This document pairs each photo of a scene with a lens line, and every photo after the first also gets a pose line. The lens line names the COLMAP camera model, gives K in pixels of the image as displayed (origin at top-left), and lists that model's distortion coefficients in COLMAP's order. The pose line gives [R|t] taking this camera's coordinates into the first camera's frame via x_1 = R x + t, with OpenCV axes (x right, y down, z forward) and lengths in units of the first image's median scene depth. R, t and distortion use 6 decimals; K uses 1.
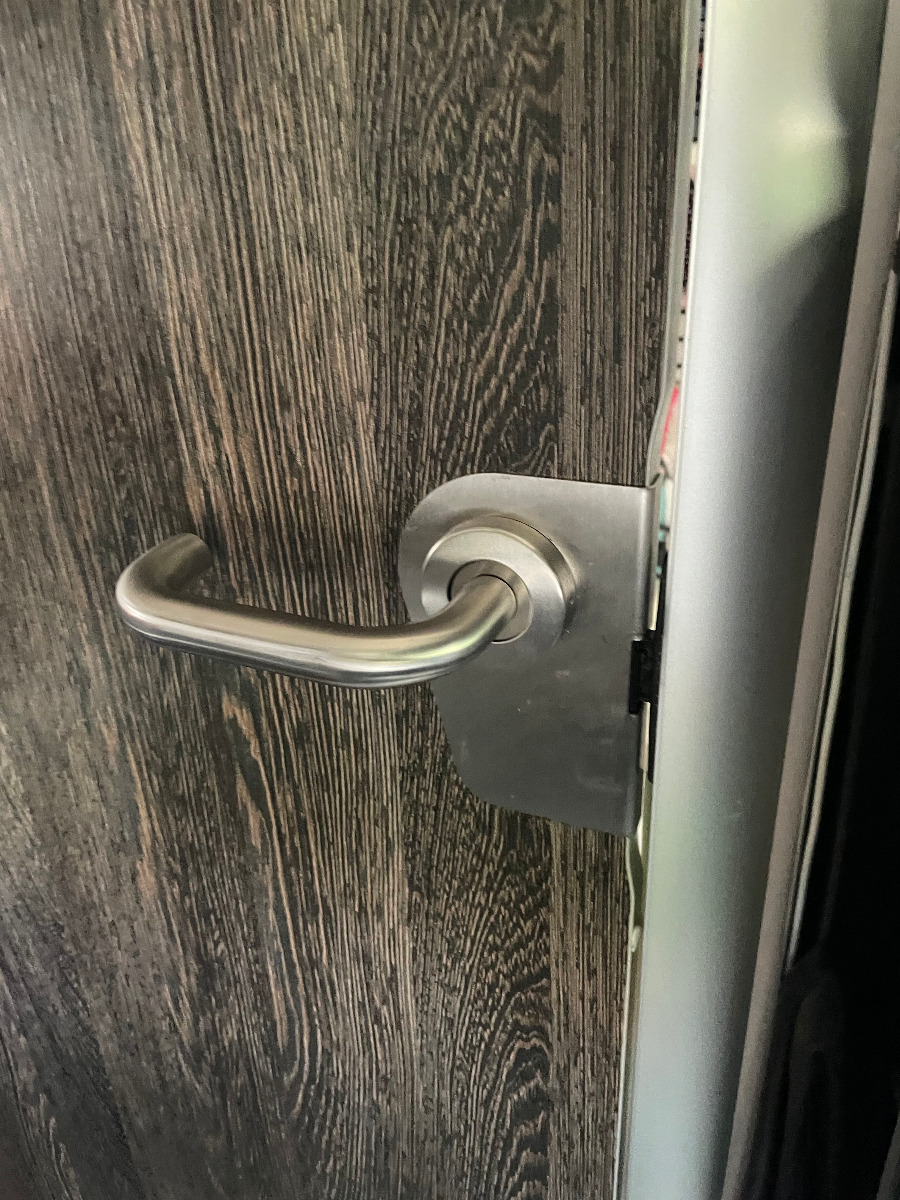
lens RADIAL K [[917.2, 0, 454.5], [0, 917.2, 596.0], [0, 0, 1]] dist [0.043321, -0.089210]
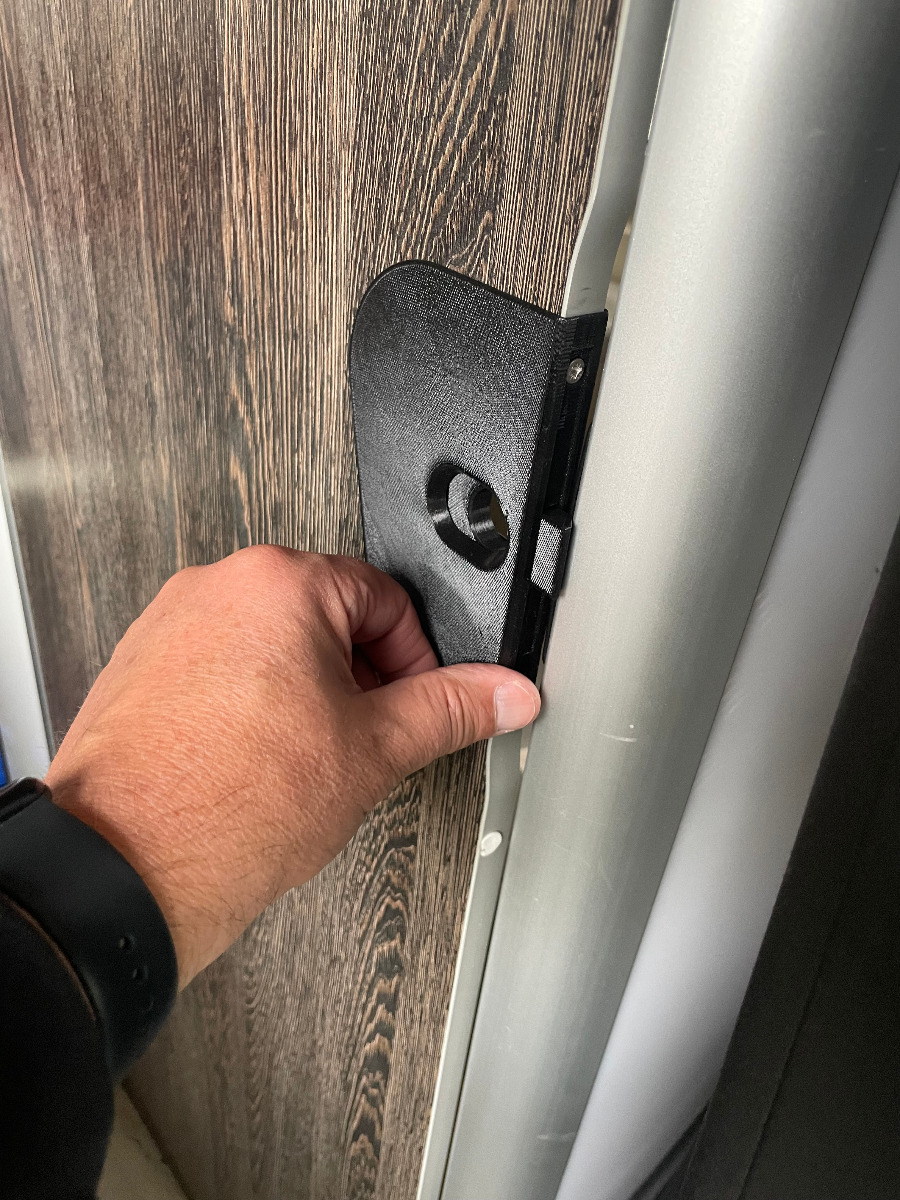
lens RADIAL K [[917.2, 0, 450.0], [0, 917.2, 595.5], [0, 0, 1]] dist [0.043321, -0.089210]
pose [[0.871544, 0.365146, -0.327229, 0.357644], [-0.324944, 0.929921, 0.172215, 0.002055], [0.367181, -0.043762, 0.929120, 0.153557]]
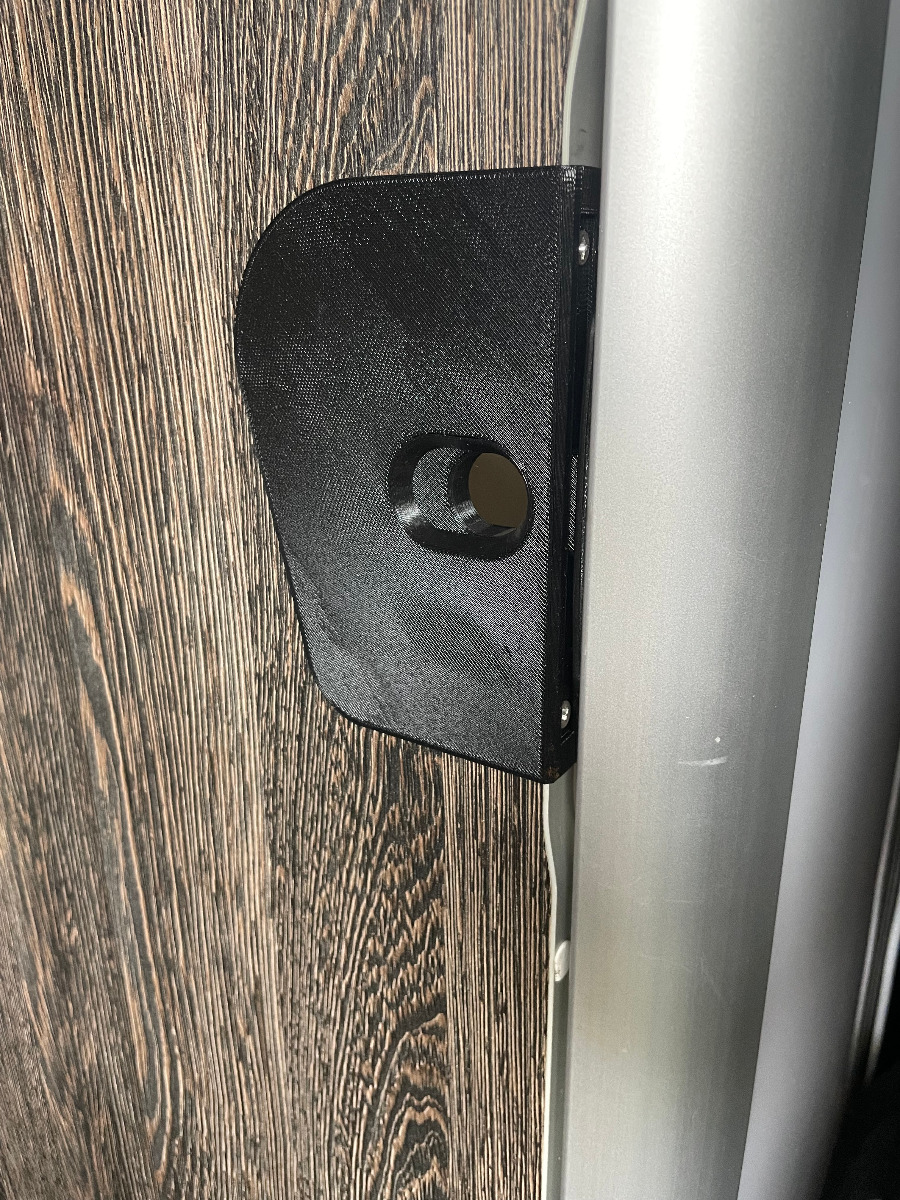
lens RADIAL K [[917.2, 0, 451.0], [0, 917.2, 594.3], [0, 0, 1]] dist [0.043321, -0.089210]
pose [[0.987083, 0.079498, -0.139095, 0.182484], [-0.093024, 0.991255, -0.093600, 0.176137], [0.130437, 0.105330, 0.985846, 0.306186]]
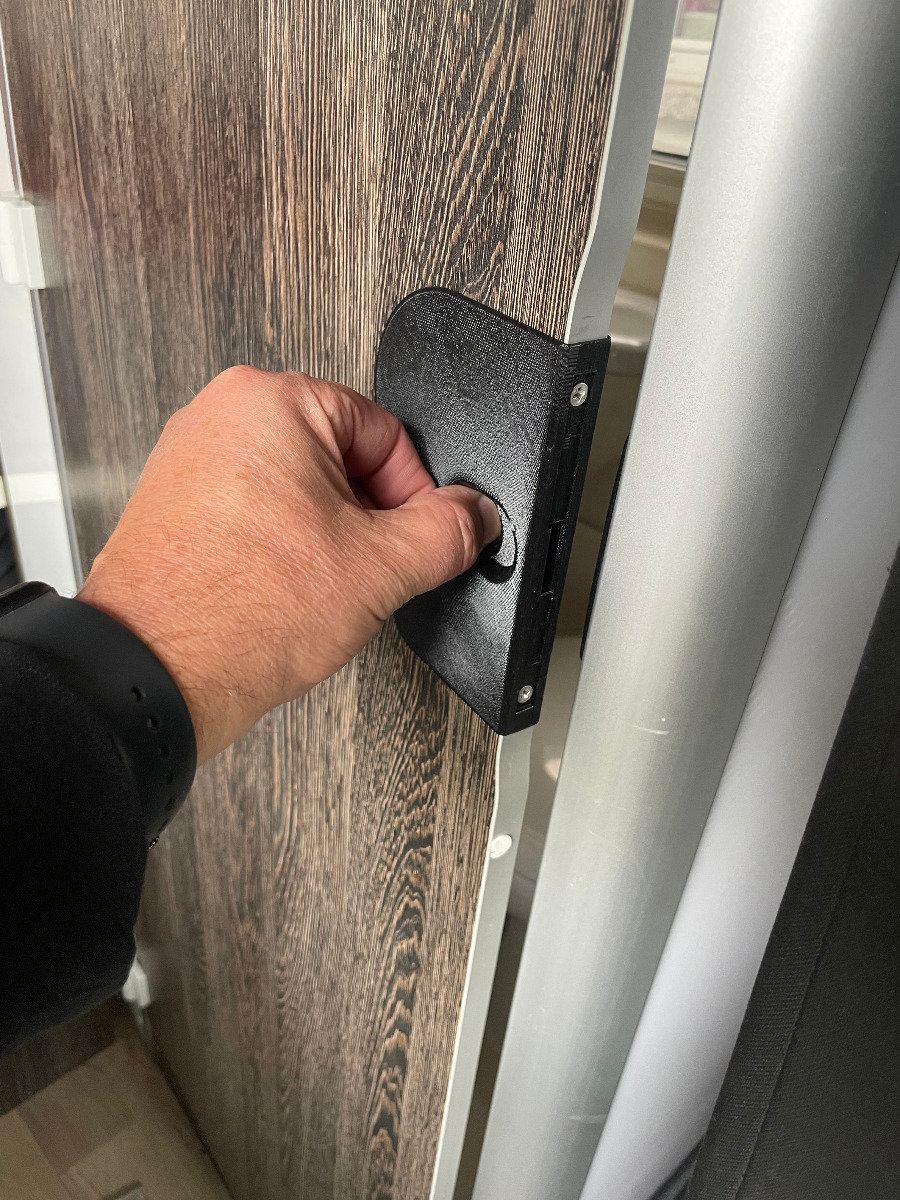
lens RADIAL K [[917.2, 0, 446.4], [0, 917.2, 608.5], [0, 0, 1]] dist [0.043321, -0.089210]
pose [[0.838832, 0.387096, -0.382776, 0.403290], [-0.337846, 0.921506, 0.191538, -0.013002], [0.426874, -0.031348, 0.903767, 0.133457]]
